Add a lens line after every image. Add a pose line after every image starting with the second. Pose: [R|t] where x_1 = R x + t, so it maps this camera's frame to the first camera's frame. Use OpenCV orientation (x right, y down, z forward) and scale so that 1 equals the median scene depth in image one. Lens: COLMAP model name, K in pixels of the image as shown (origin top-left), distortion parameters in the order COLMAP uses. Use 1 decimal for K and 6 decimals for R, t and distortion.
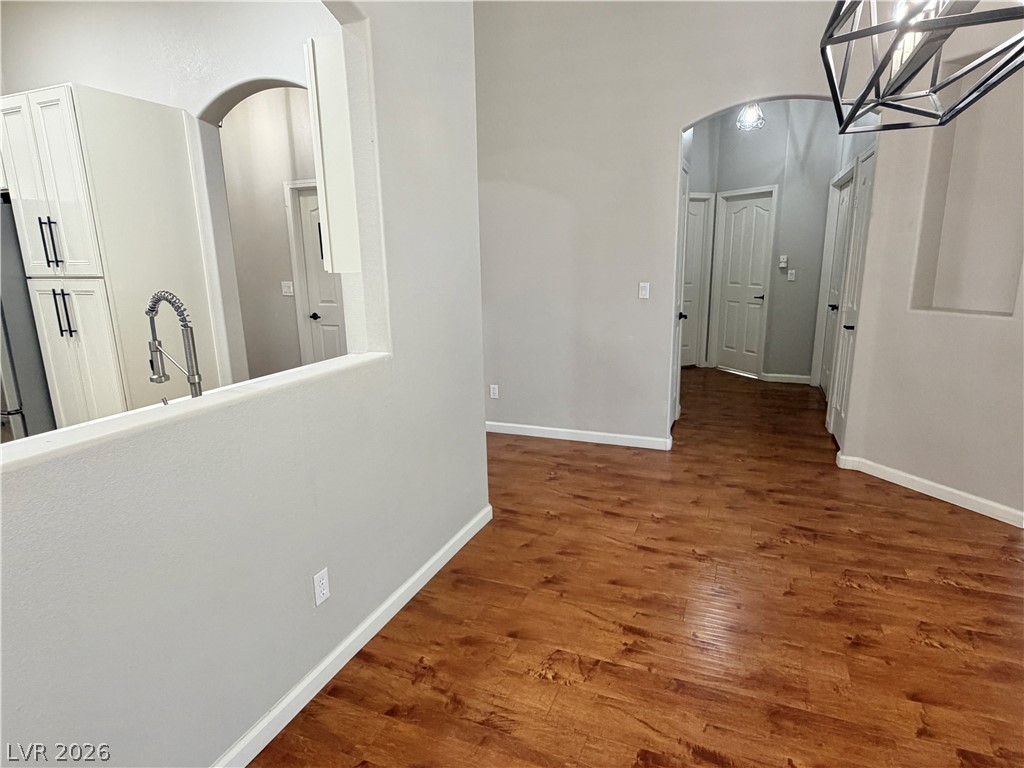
lens RADIAL K [[576.6, 0, 514.1], [0, 576.6, 385.8], [0, 0, 1]] dist [0.005218, -0.003655]
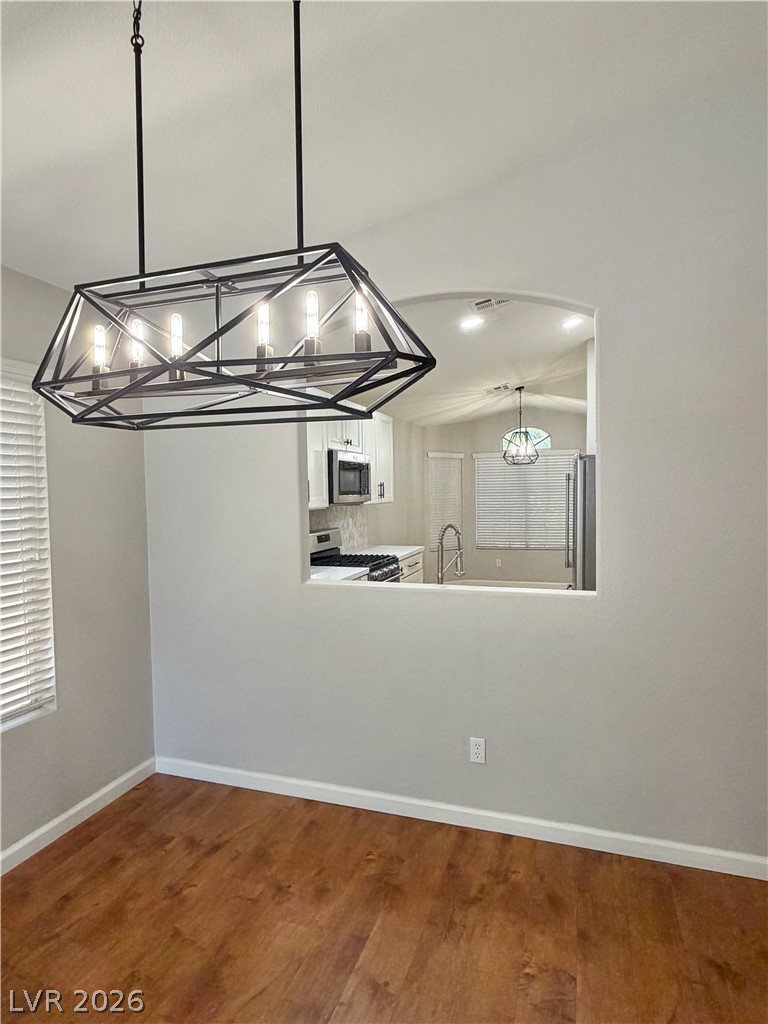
lens RADIAL K [[576.6, 0, 384.6], [0, 576.6, 515.1], [0, 0, 1]] dist [0.005218, -0.003655]
pose [[0.059151, 0.060332, -0.996424, 0.845342], [-0.207536, 0.977105, 0.046842, -0.174802], [0.976437, 0.204023, 0.070318, 0.536609]]
